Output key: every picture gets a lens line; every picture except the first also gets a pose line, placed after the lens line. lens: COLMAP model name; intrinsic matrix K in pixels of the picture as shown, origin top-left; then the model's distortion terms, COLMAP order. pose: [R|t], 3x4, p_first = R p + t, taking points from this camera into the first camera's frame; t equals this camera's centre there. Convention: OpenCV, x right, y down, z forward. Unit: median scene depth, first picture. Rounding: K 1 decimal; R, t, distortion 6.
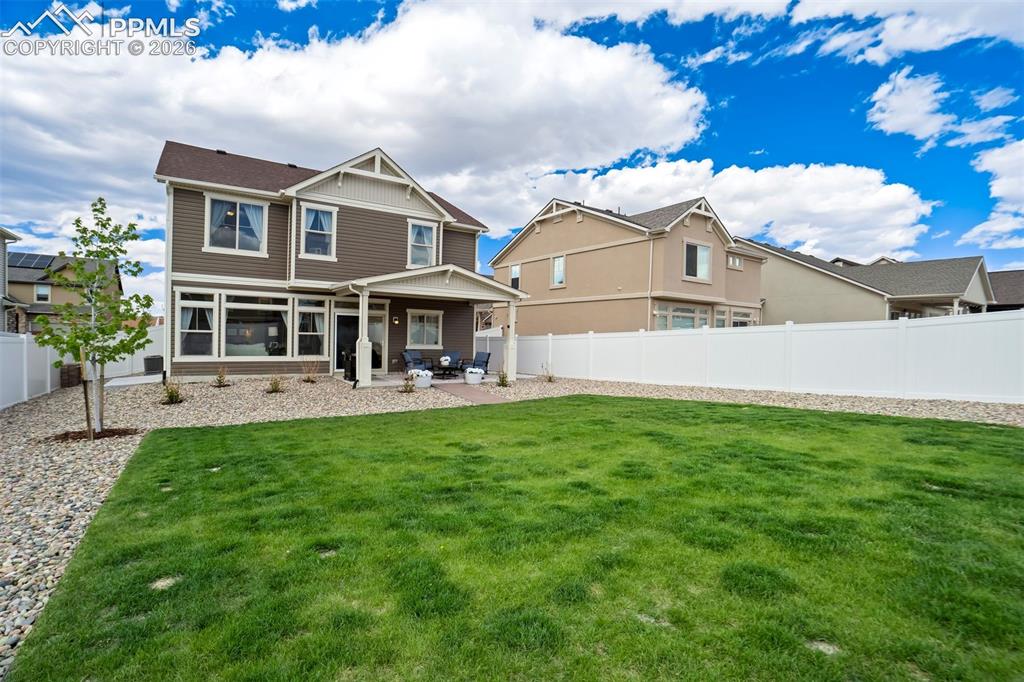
lens RADIAL K [[482.2, 0, 512.0], [0, 482.2, 341.0], [0, 0, 1]] dist [-0.067039, 0.035562]
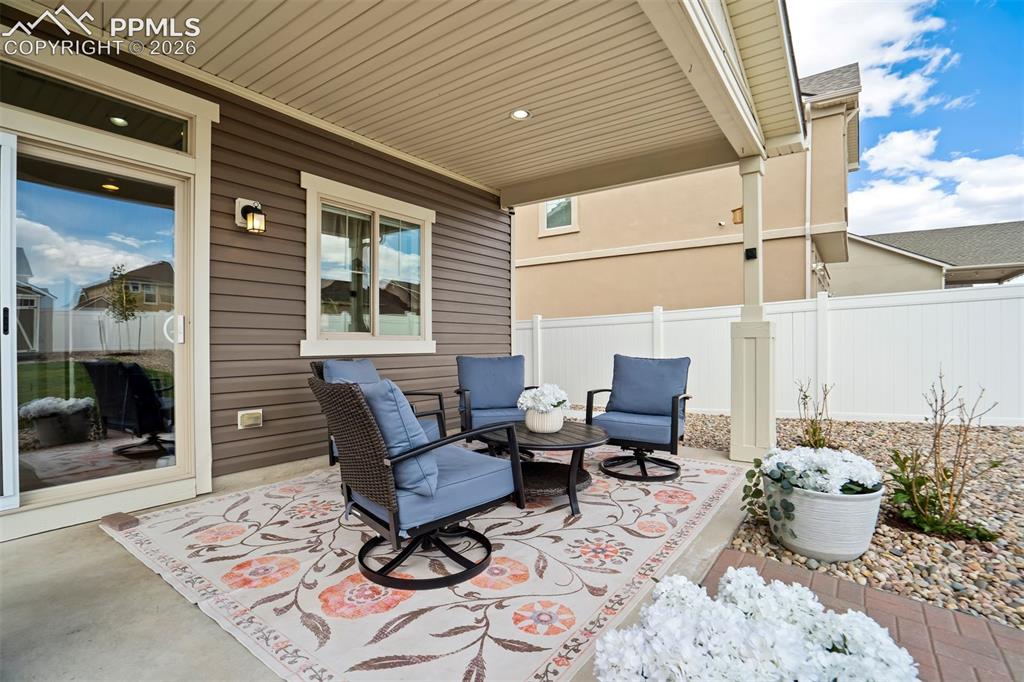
lens RADIAL K [[482.2, 0, 512.0], [0, 482.2, 341.0], [0, 0, 1]] dist [-0.067039, 0.035562]
pose [[0.937179, -0.023145, 0.348081, -0.225704], [0.024111, 0.999708, 0.001557, 0.012815], [-0.348016, 0.006933, 0.937463, 0.836846]]
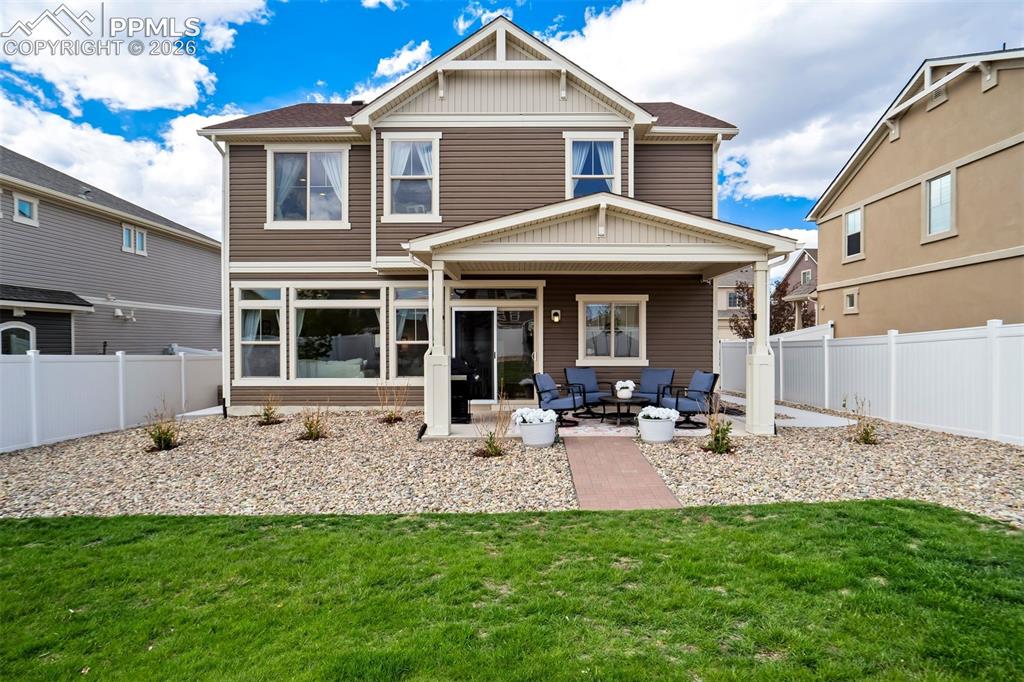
lens RADIAL K [[597.4, 0, 513.7], [0, 597.4, 349.2], [0, 0, 1]] dist [-0.030998, 0.032392]
pose [[0.825785, -0.017795, -0.563704, 0.126333], [0.016034, 0.999839, -0.008074, 0.001885], [0.563757, -0.002371, 0.825937, 0.412372]]
